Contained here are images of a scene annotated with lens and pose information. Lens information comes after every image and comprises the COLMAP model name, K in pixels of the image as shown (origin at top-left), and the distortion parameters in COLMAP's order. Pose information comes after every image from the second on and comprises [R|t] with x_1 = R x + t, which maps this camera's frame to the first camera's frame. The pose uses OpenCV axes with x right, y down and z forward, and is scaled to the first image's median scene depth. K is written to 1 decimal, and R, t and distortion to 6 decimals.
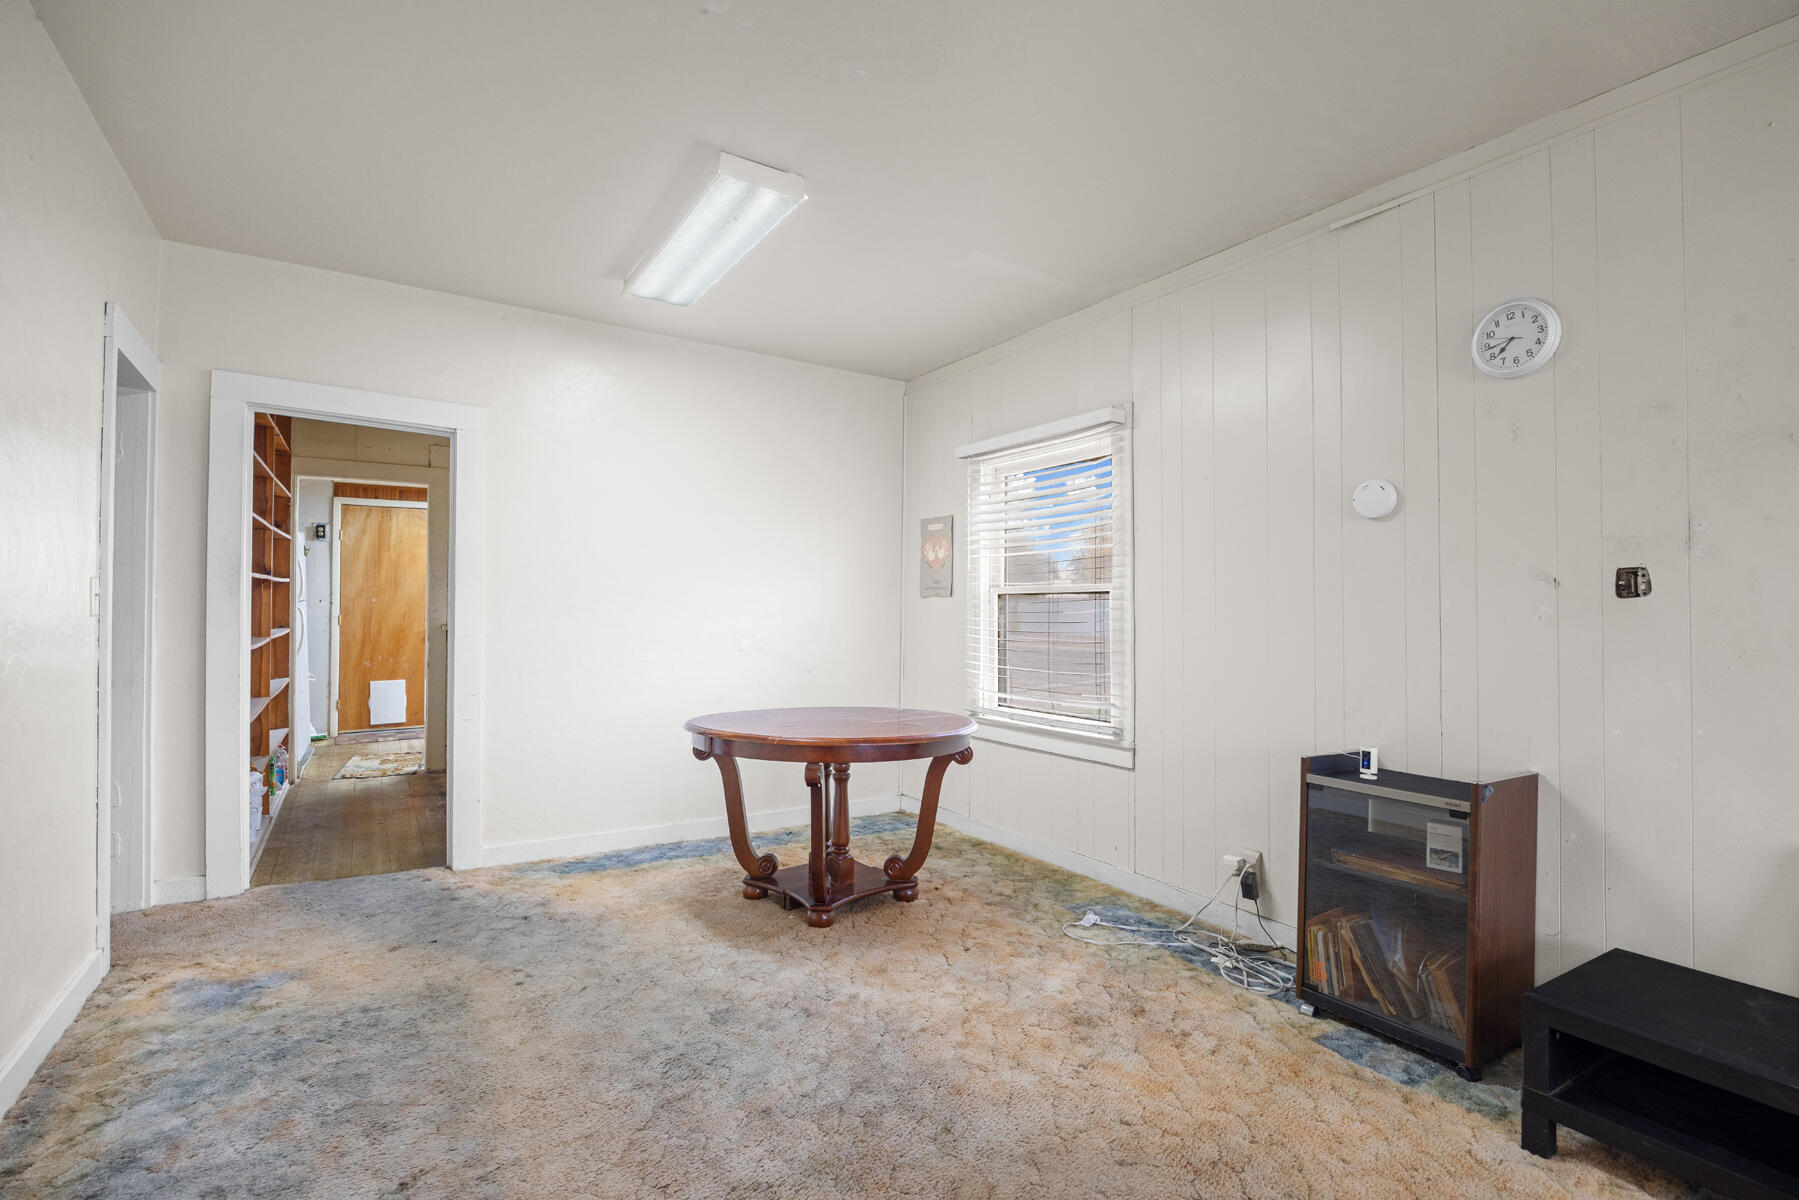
lens RADIAL K [[838.0, 0, 893.0], [0, 838.0, 597.9], [0, 0, 1]] dist [-0.021737, 0.003100]
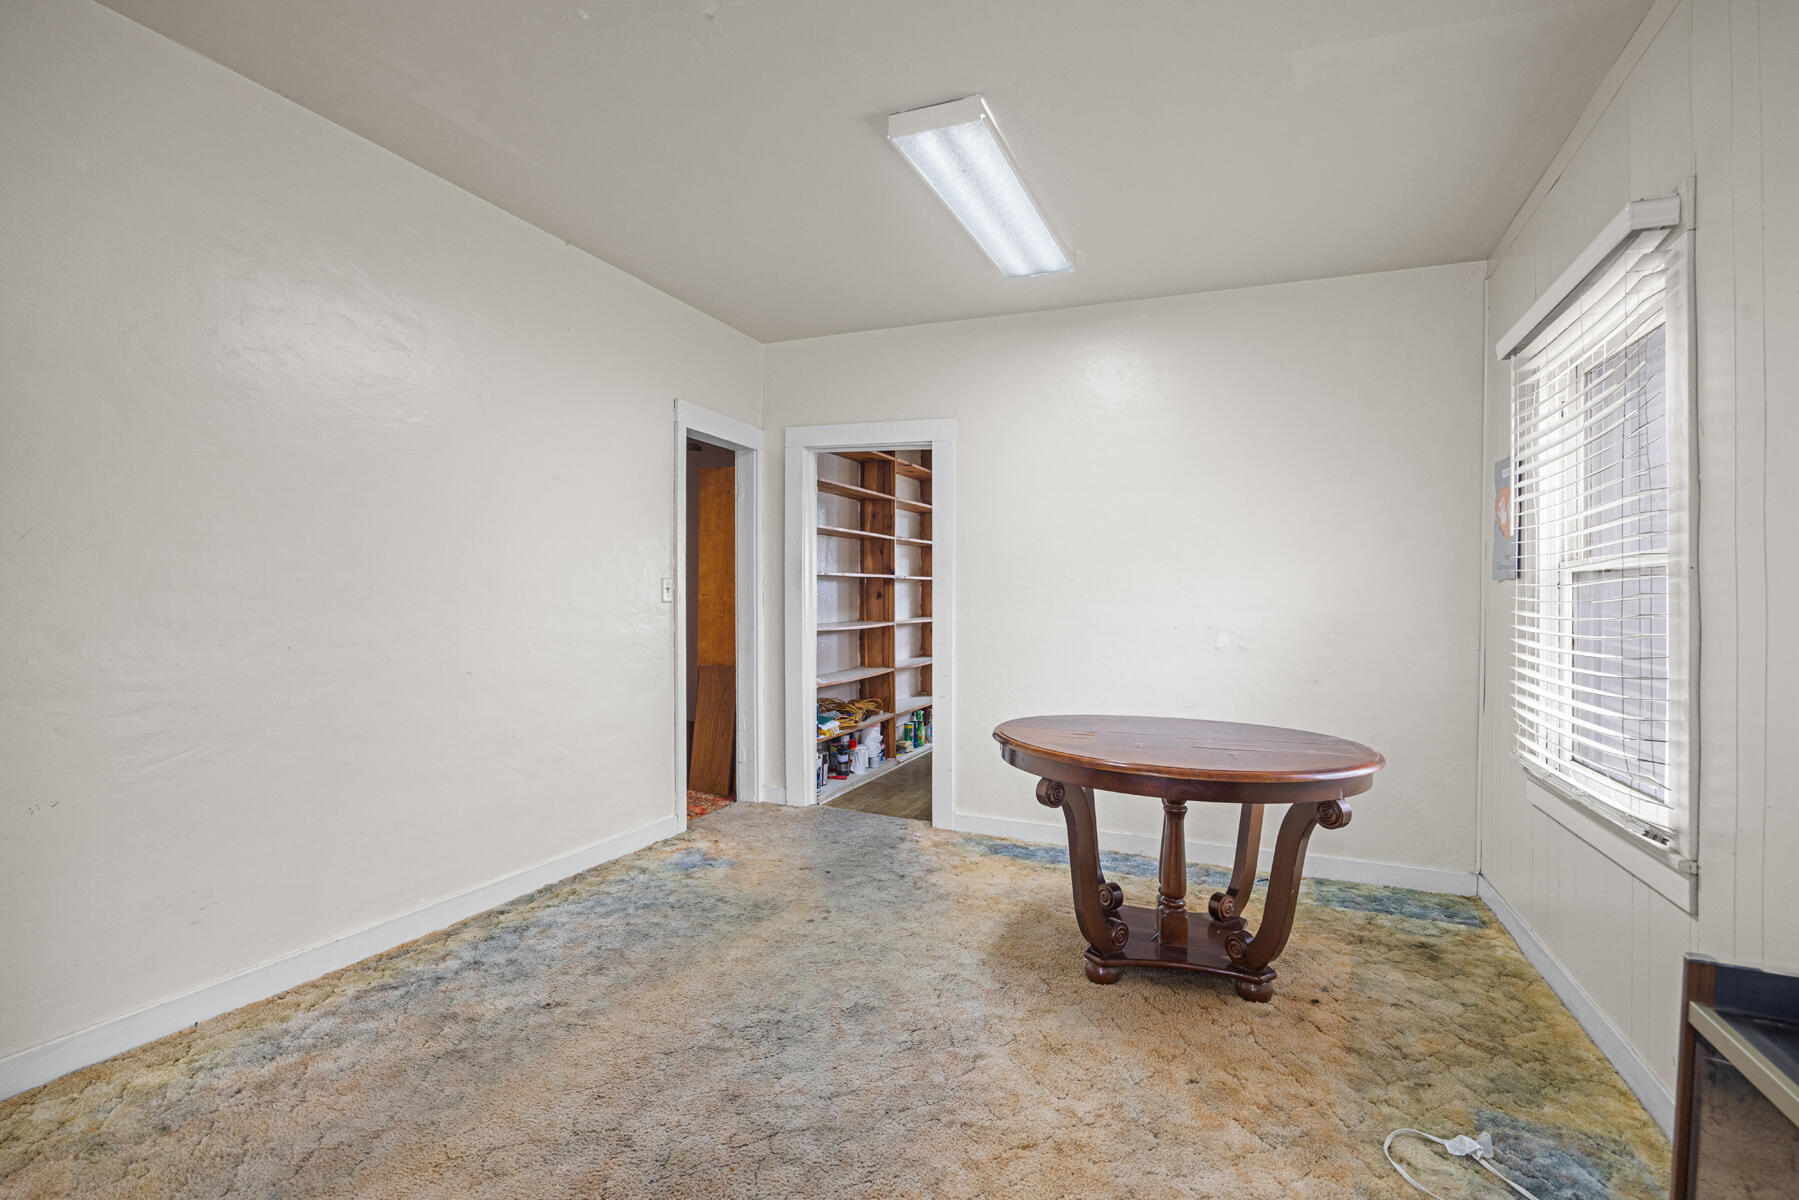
lens RADIAL K [[838.0, 0, 892.3], [0, 838.0, 607.1], [0, 0, 1]] dist [-0.021737, 0.003100]
pose [[0.561787, 0.005046, -0.827266, 0.496130], [0.006064, 0.999929, 0.010217, 0.015877], [0.827259, -0.010756, 0.561717, 0.389641]]
